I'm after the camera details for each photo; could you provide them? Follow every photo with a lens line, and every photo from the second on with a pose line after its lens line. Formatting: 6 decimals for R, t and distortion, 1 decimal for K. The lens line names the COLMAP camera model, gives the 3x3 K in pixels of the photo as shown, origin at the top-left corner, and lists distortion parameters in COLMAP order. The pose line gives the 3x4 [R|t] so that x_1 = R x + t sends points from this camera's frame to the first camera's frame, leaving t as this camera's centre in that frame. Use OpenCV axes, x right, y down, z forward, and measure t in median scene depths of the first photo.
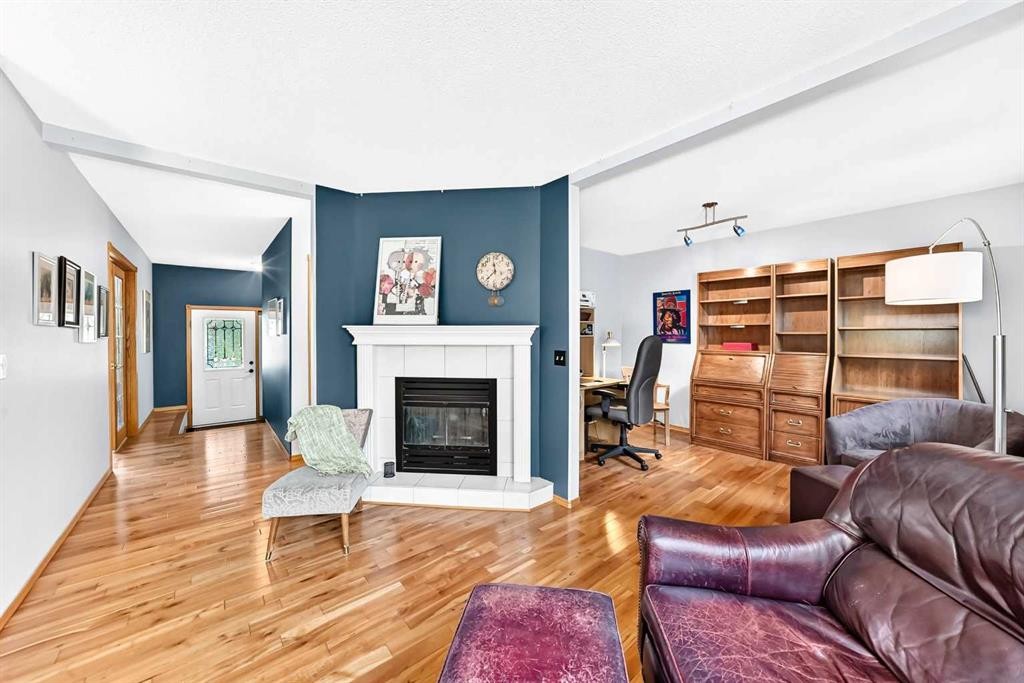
lens RADIAL K [[366.7, 0, 512.0], [0, 366.7, 341.5], [0, 0, 1]] dist [-0.025218, 0.000016]
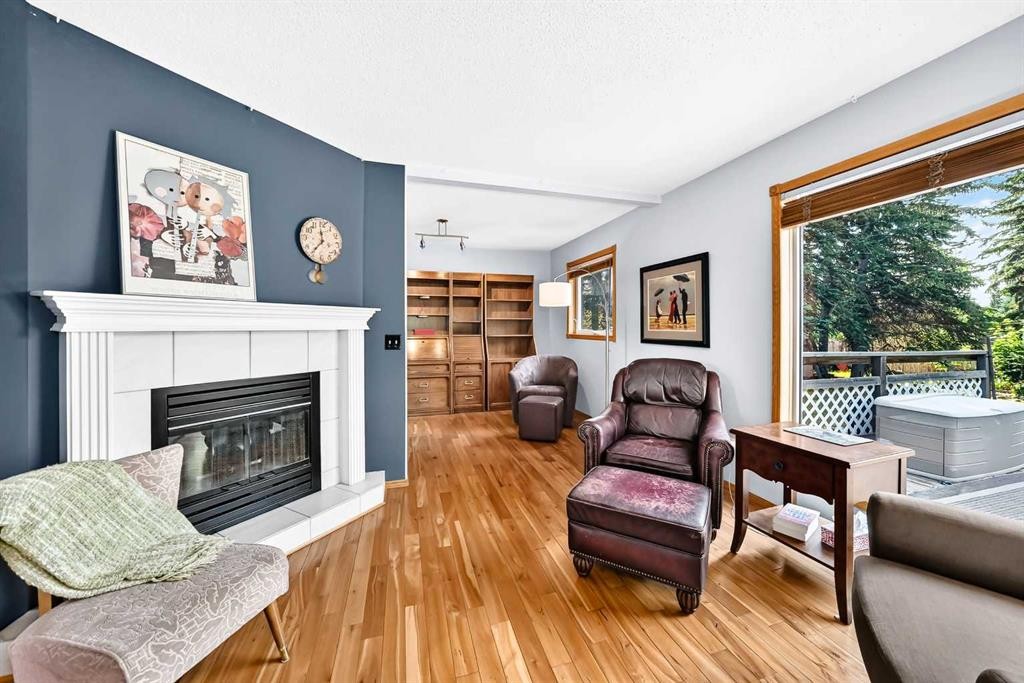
lens RADIAL K [[379.3, 0, 512.9], [0, 379.3, 328.5], [0, 0, 1]] dist [-0.000790, 0.000030]
pose [[0.402368, -0.003724, 0.915470, -0.656157], [0.019798, 0.999793, -0.004635, 0.018435], [-0.915264, 0.019989, 0.402358, 0.262359]]
